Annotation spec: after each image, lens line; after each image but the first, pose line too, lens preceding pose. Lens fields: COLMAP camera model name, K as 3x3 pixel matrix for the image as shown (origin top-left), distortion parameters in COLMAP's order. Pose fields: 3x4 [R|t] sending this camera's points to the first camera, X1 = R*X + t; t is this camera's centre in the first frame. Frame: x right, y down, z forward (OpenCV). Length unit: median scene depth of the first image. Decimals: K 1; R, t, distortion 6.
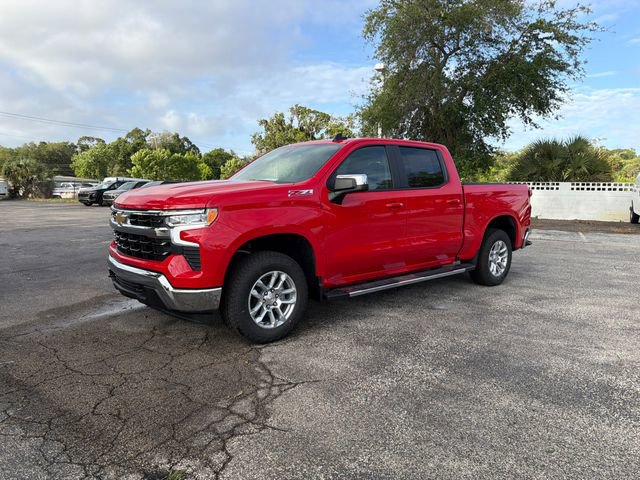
lens RADIAL K [[449.6, 0, 315.1], [0, 449.6, 241.2], [0, 0, 1]] dist [0.075670, -0.092605]
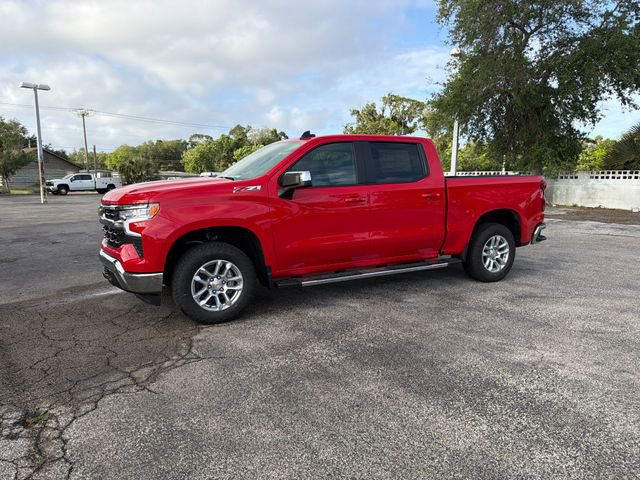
lens RADIAL K [[450.5, 0, 314.4], [0, 450.5, 242.7], [0, 0, 1]] dist [0.059591, -0.081602]
pose [[0.976575, 0.017962, -0.214426, 0.301316], [-0.013154, 0.999630, 0.023826, -0.004596], [0.214775, -0.020448, 0.976450, -0.030357]]
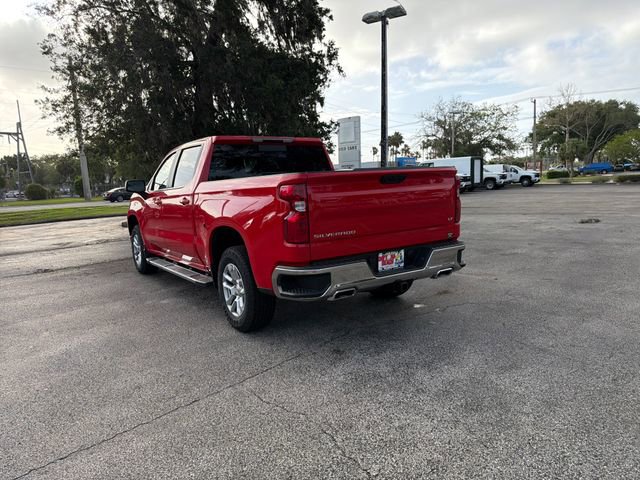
lens RADIAL K [[450.5, 0, 314.4], [0, 450.5, 242.7], [0, 0, 1]] dist [0.059591, -0.081602]
pose [[-0.112408, 0.126511, -0.985576, 1.337822], [-0.072814, 0.988147, 0.135146, -0.166709], [0.990991, 0.086955, -0.101863, 1.523514]]
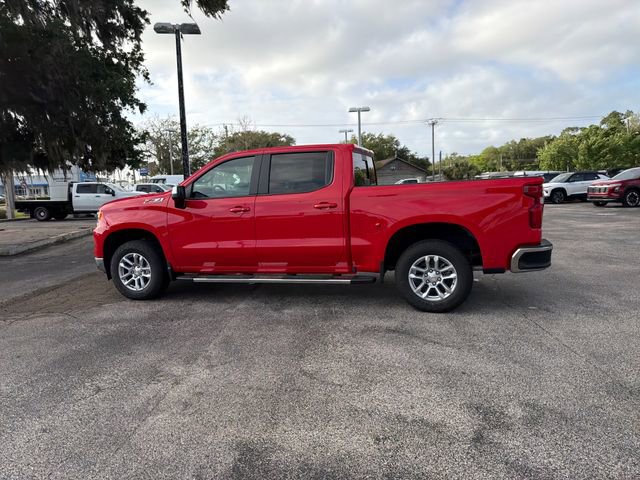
lens RADIAL K [[450.5, 0, 314.4], [0, 450.5, 242.7], [0, 0, 1]] dist [0.059591, -0.081602]
pose [[0.546293, 0.072492, -0.834451, 1.202296], [-0.055835, 0.997183, 0.050075, -0.063276], [0.835731, 0.019236, 0.548802, 0.527969]]
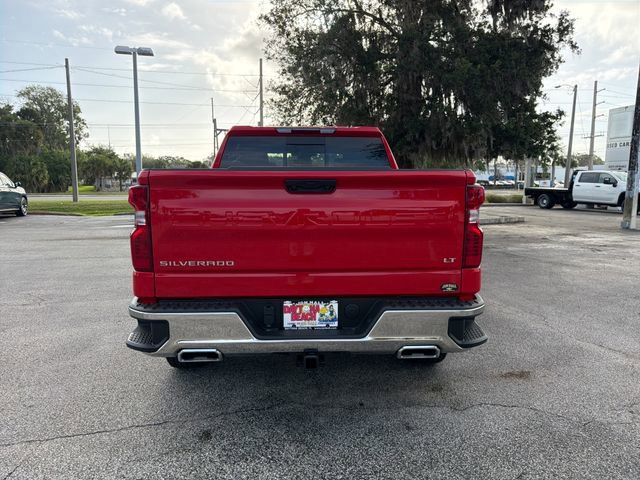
lens RADIAL K [[456.2, 0, 324.7], [0, 456.2, 233.3], [0, 0, 1]] dist [0.001477, 0.000099]
pose [[-0.601803, 0.072460, -0.795351, 0.935489], [-0.102416, 0.980652, 0.166834, -0.210227], [0.792050, 0.181858, -0.582738, 1.858782]]
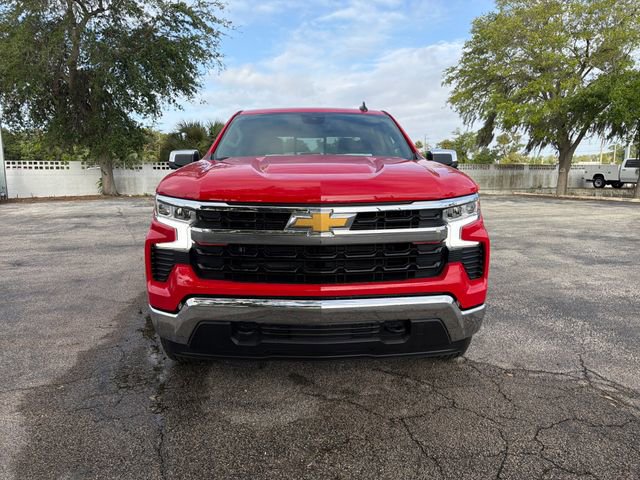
lens RADIAL K [[450.5, 0, 314.4], [0, 450.5, 242.7], [0, 0, 1]] dist [0.059591, -0.081602]
pose [[0.617644, -0.134079, 0.774944, -0.709319], [0.098590, 0.990787, 0.092846, -0.062895], [-0.780253, 0.019056, 0.625173, 0.536296]]
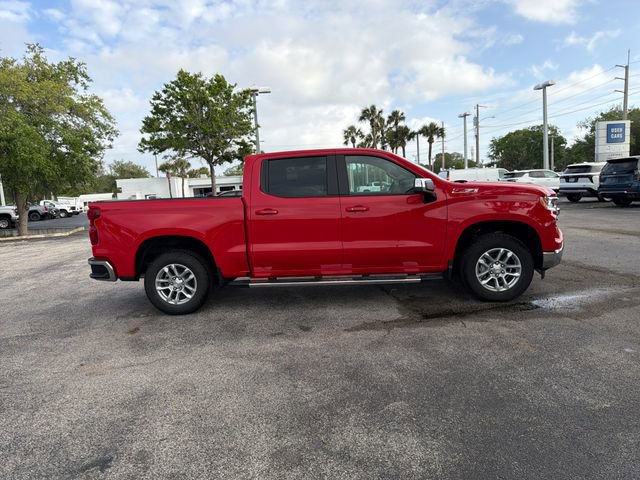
lens RADIAL K [[451.9, 0, 319.9], [0, 451.9, 253.6], [0, 0, 1]] dist [0.069667, -0.086899]
pose [[-0.721909, -0.069990, 0.688440, -0.745556], [0.132280, 0.962568, 0.236570, -0.280087], [-0.679227, 0.261849, -0.685628, 2.106451]]
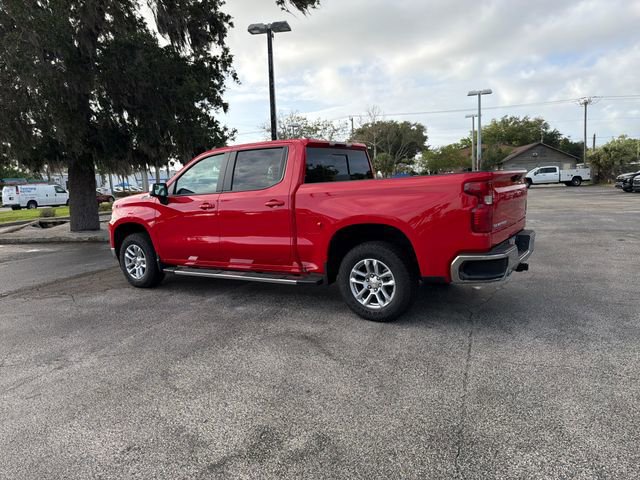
lens RADIAL K [[450.5, 0, 314.4], [0, 450.5, 242.7], [0, 0, 1]] dist [0.059591, -0.081602]
pose [[0.276785, 0.102590, -0.955440, 1.345227], [-0.063476, 0.994065, 0.088349, -0.105055], [0.958833, 0.036194, 0.281655, 0.922723]]
